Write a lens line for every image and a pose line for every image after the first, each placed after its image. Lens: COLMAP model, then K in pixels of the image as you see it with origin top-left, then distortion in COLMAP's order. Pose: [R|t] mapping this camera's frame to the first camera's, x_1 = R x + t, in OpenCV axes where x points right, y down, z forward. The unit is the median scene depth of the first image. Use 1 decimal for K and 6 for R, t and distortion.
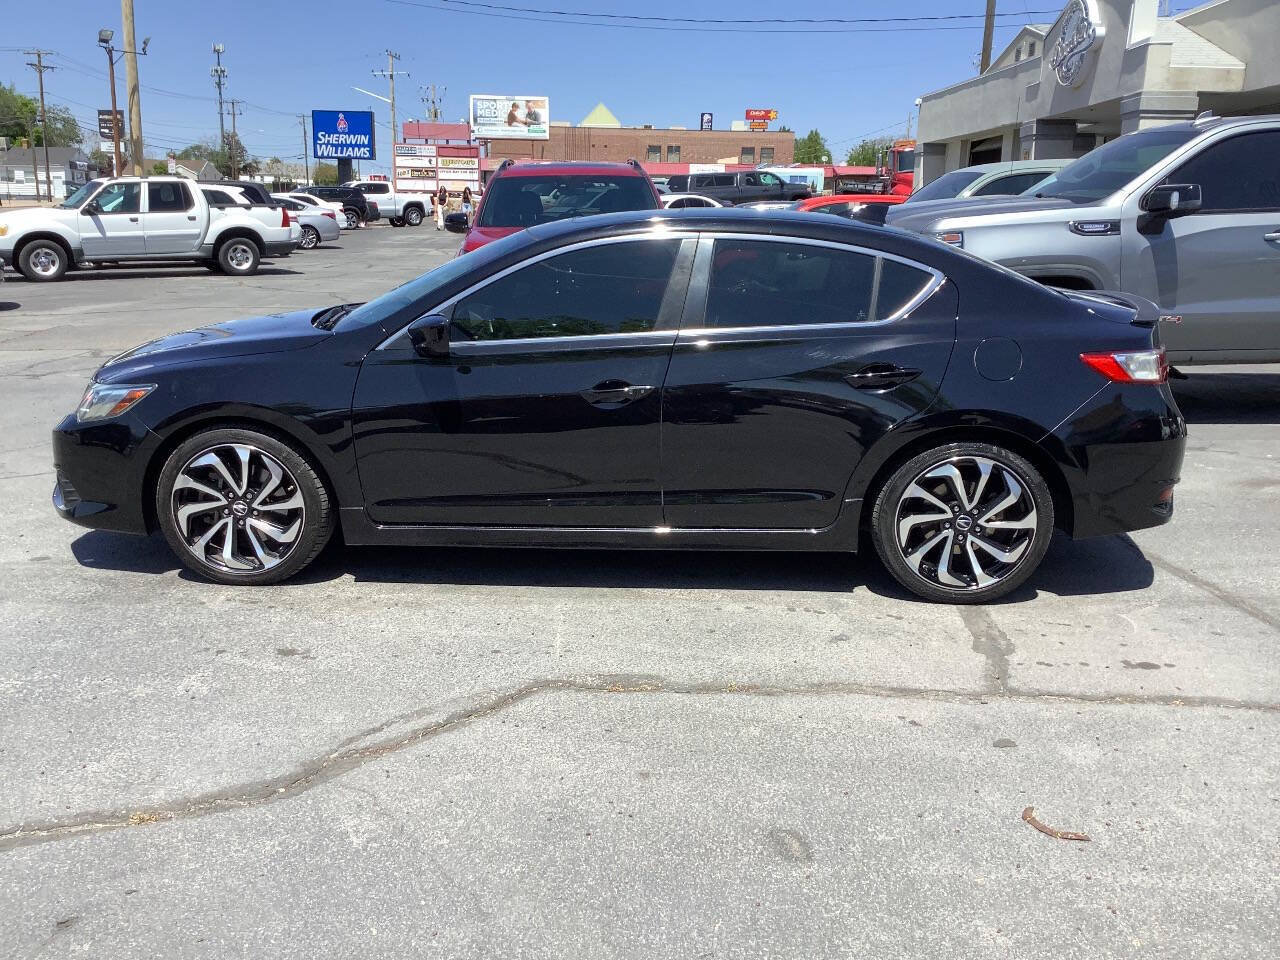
lens RADIAL K [[1163.4, 0, 640.0], [0, 1163.4, 480.0], [0, 0, 1]] dist [0.119845, -0.227279]
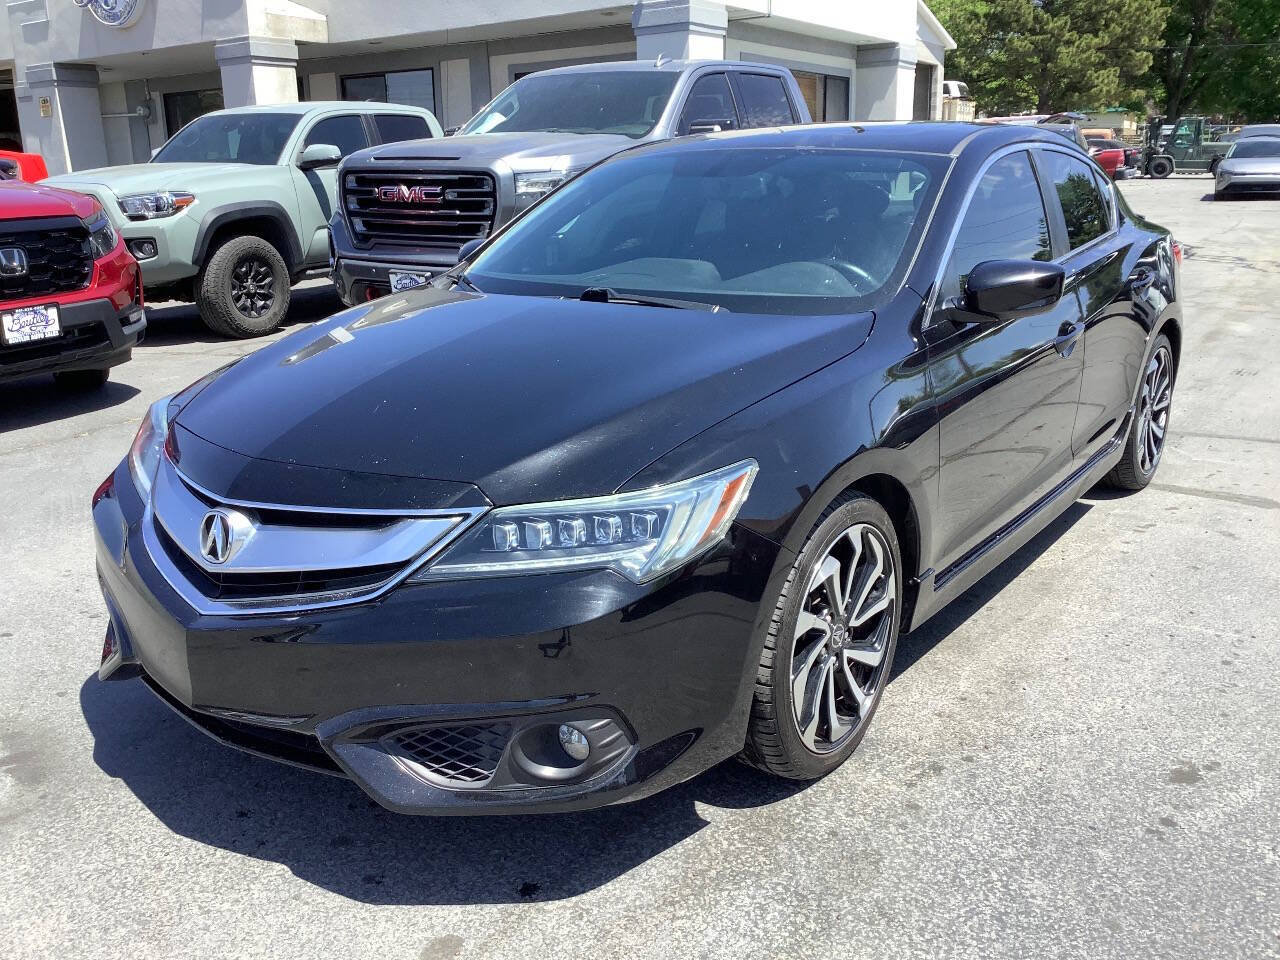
lens RADIAL K [[1147.4, 0, 641.8], [0, 1147.4, 475.5], [0, 0, 1]] dist [0.127306, -0.241599]
pose [[0.542819, -0.238846, 0.805171, -0.838356], [0.216423, 0.966111, 0.140682, -0.154897], [-0.811486, 0.097893, 0.576115, 0.749071]]
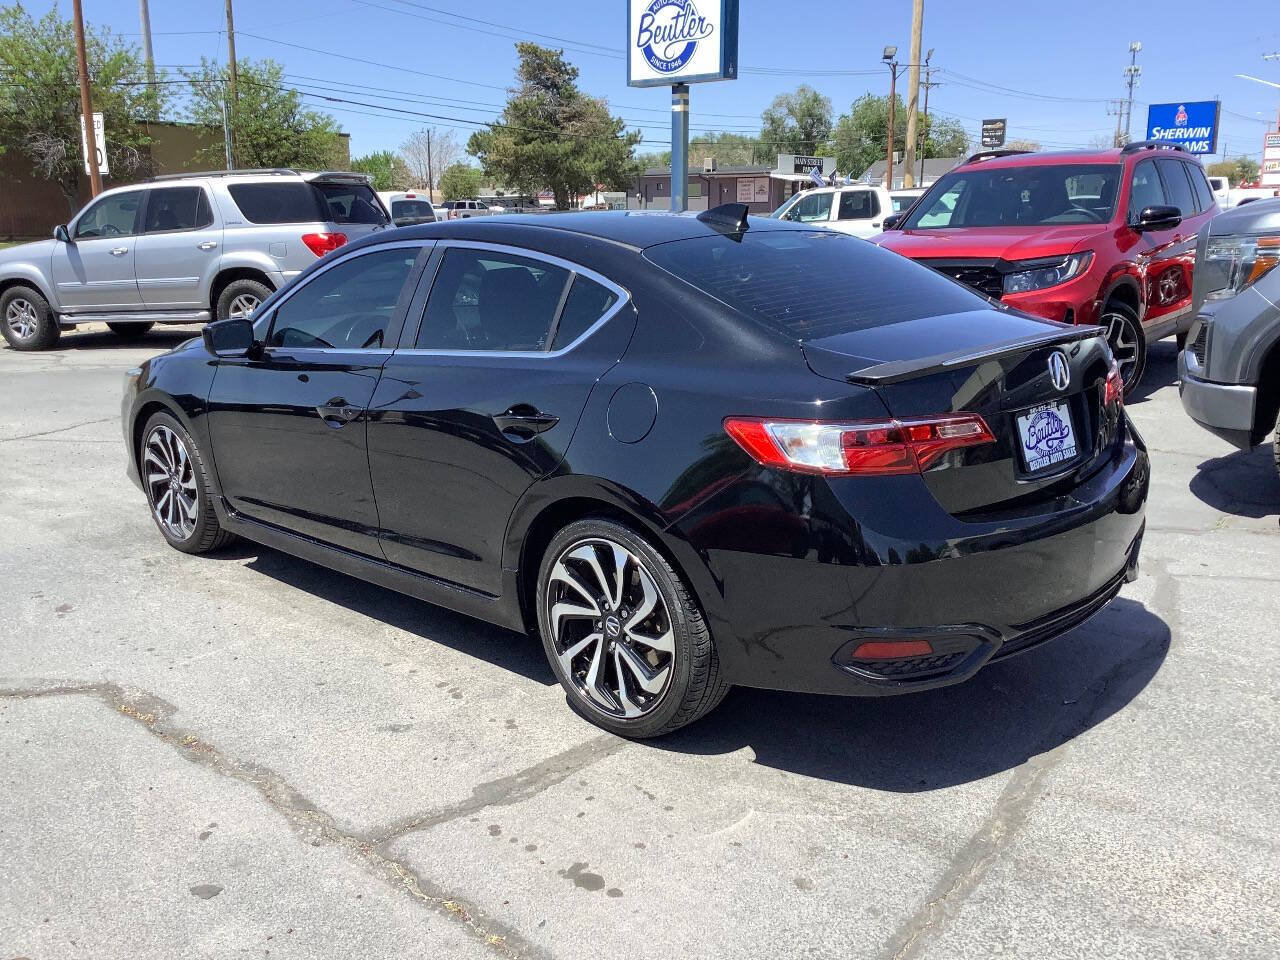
lens RADIAL K [[1163.4, 0, 640.0], [0, 1163.4, 480.0], [0, 0, 1]] dist [0.119845, -0.227279]
pose [[0.744378, 0.129489, -0.655084, 0.750162], [-0.131191, 0.990258, 0.046669, -0.091974], [0.654745, 0.051202, 0.754114, 0.432679]]
